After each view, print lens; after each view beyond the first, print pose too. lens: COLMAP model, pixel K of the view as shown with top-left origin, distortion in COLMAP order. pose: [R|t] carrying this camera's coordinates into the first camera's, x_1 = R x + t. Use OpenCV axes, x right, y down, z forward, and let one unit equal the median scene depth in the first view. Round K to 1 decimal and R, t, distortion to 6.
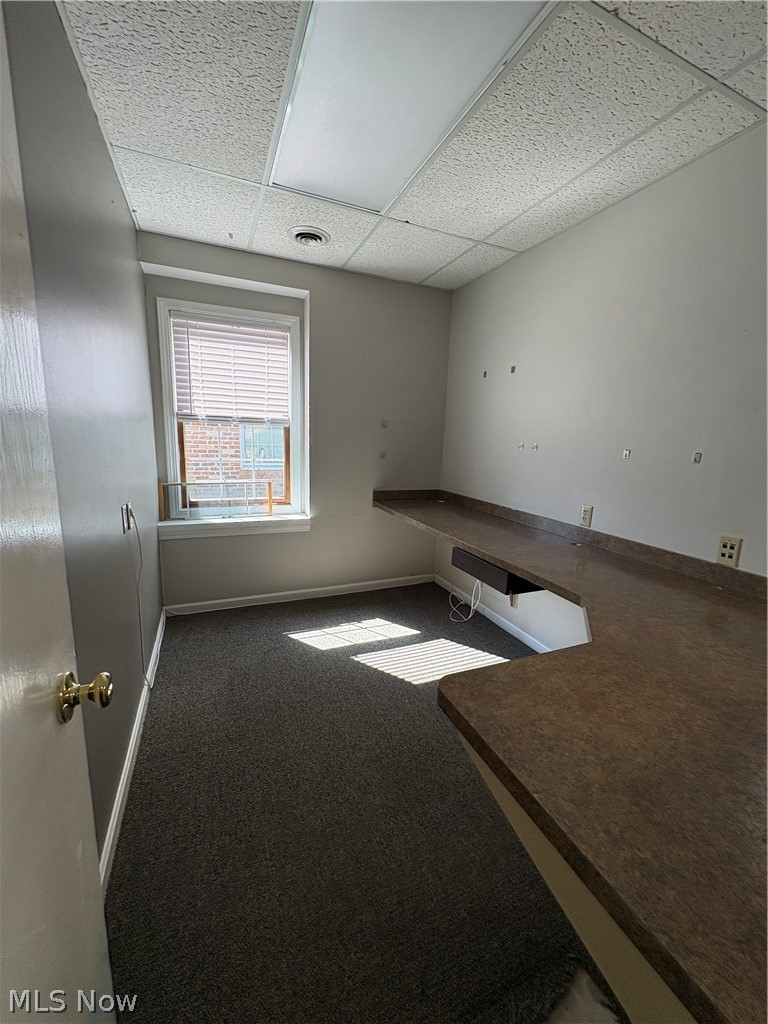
lens RADIAL K [[407.0, 0, 384.0], [0, 407.0, 512.0], [0, 0, 1]] dist [0.000220, -0.000175]
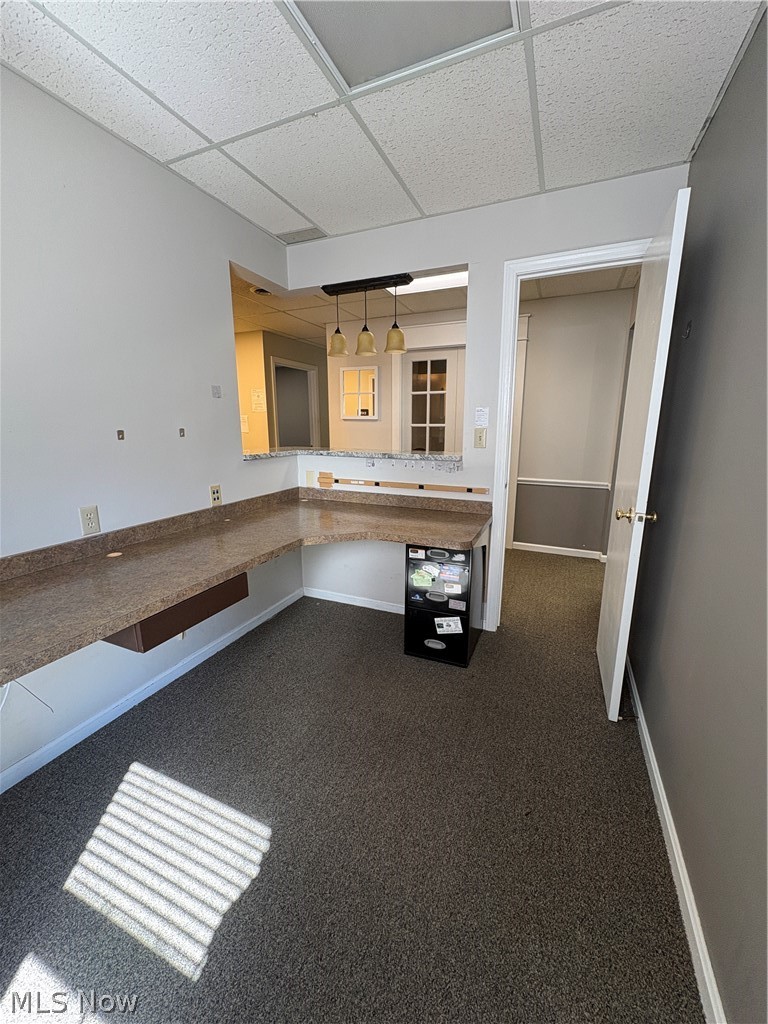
lens RADIAL K [[407.0, 0, 384.0], [0, 407.0, 512.0], [0, 0, 1]] dist [0.000220, -0.000175]
pose [[-0.678502, -0.193390, 0.708685, -0.528509], [0.119677, 0.922736, 0.366382, -0.275979], [-0.724784, 0.333404, -0.602934, 1.316547]]
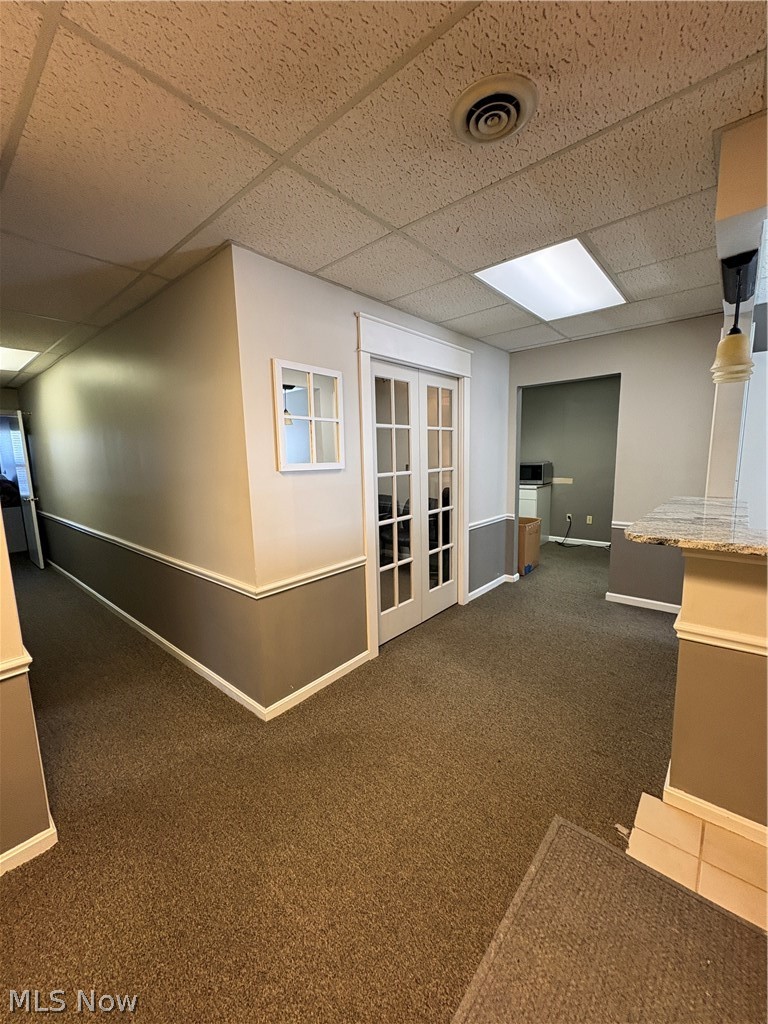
lens RADIAL K [[407.0, 0, 384.0], [0, 407.0, 512.0], [0, 0, 1]] dist [0.000220, -0.000175]
pose [[-0.898147, 0.041040, -0.437775, 2.006123], [-0.104033, 0.947530, 0.302264, -0.171706], [0.427210, 0.317021, -0.846752, 0.881648]]
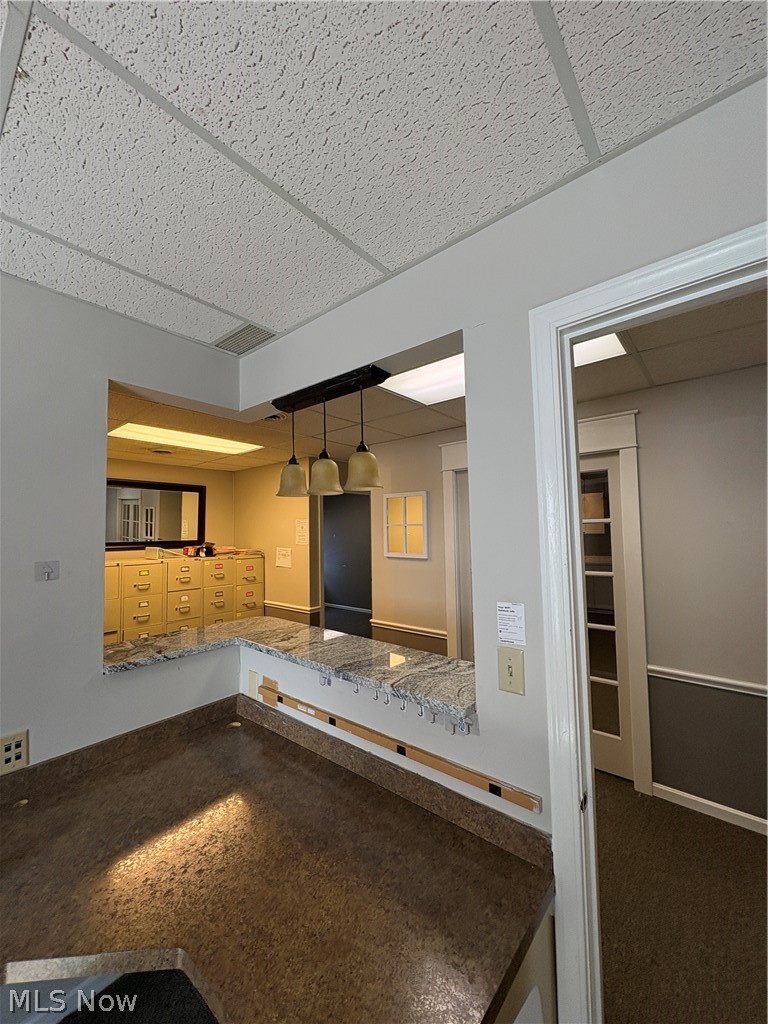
lens RADIAL K [[407.0, 0, 384.0], [0, 407.0, 512.0], [0, 0, 1]] dist [0.000220, -0.000175]
pose [[-0.444361, 0.012080, 0.895766, -0.191056], [0.177038, 0.981374, 0.074589, -0.273806], [-0.878180, 0.191729, -0.438223, 0.558070]]
